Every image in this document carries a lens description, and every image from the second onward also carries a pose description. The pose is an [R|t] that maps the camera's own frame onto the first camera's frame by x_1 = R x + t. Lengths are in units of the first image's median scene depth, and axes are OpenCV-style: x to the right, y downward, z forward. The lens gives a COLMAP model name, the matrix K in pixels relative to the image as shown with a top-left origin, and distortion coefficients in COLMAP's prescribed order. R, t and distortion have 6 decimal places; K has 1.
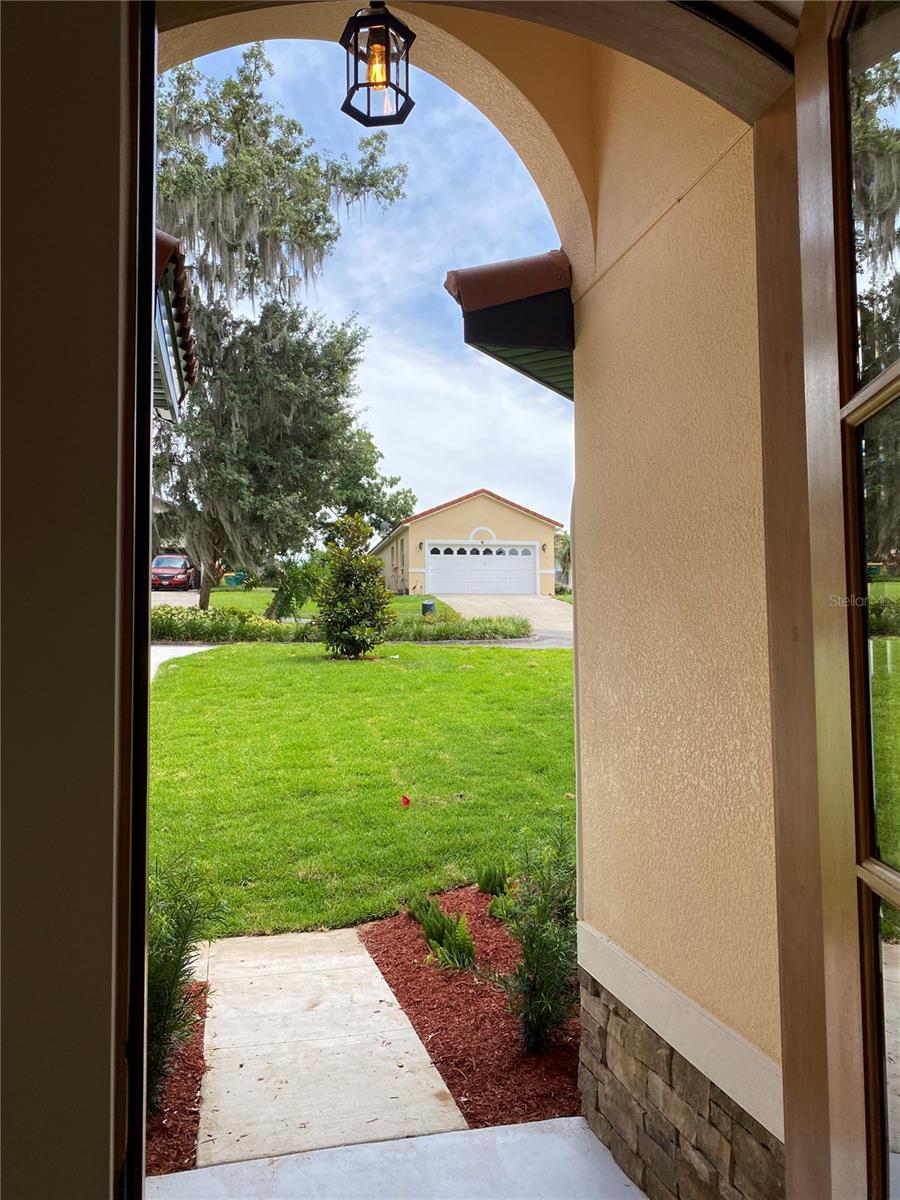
lens RADIAL K [[899.9, 0, 453.5], [0, 899.9, 595.9], [0, 0, 1]] dist [-0.003639, -0.001053]
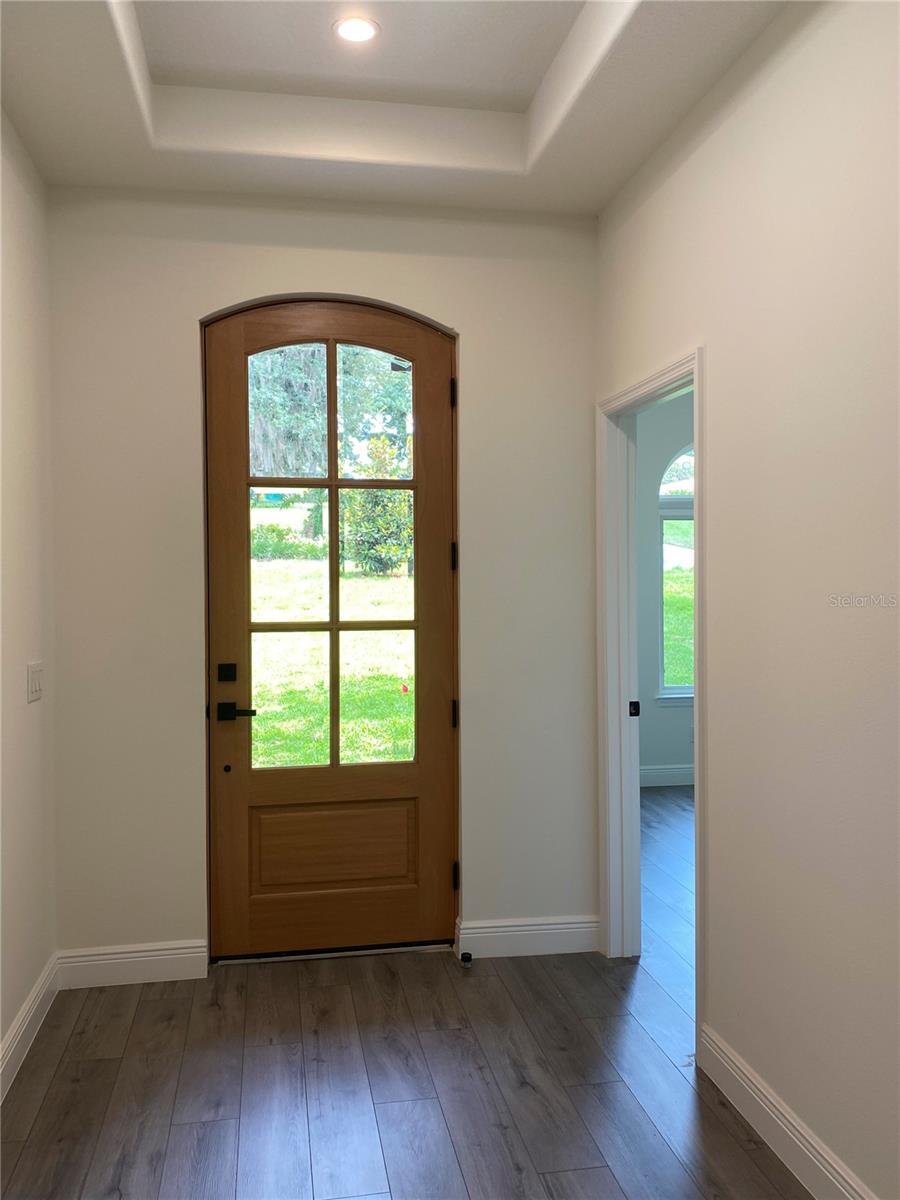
lens RADIAL K [[1014.6, 0, 449.6], [0, 1014.6, 603.7], [0, 0, 1]] dist [0.078173, 0.001681]
pose [[0.997436, 0.010768, -0.070755, 0.041032], [-0.004244, 0.995777, 0.091711, -0.005500], [0.071444, -0.091175, 0.993269, -0.141042]]
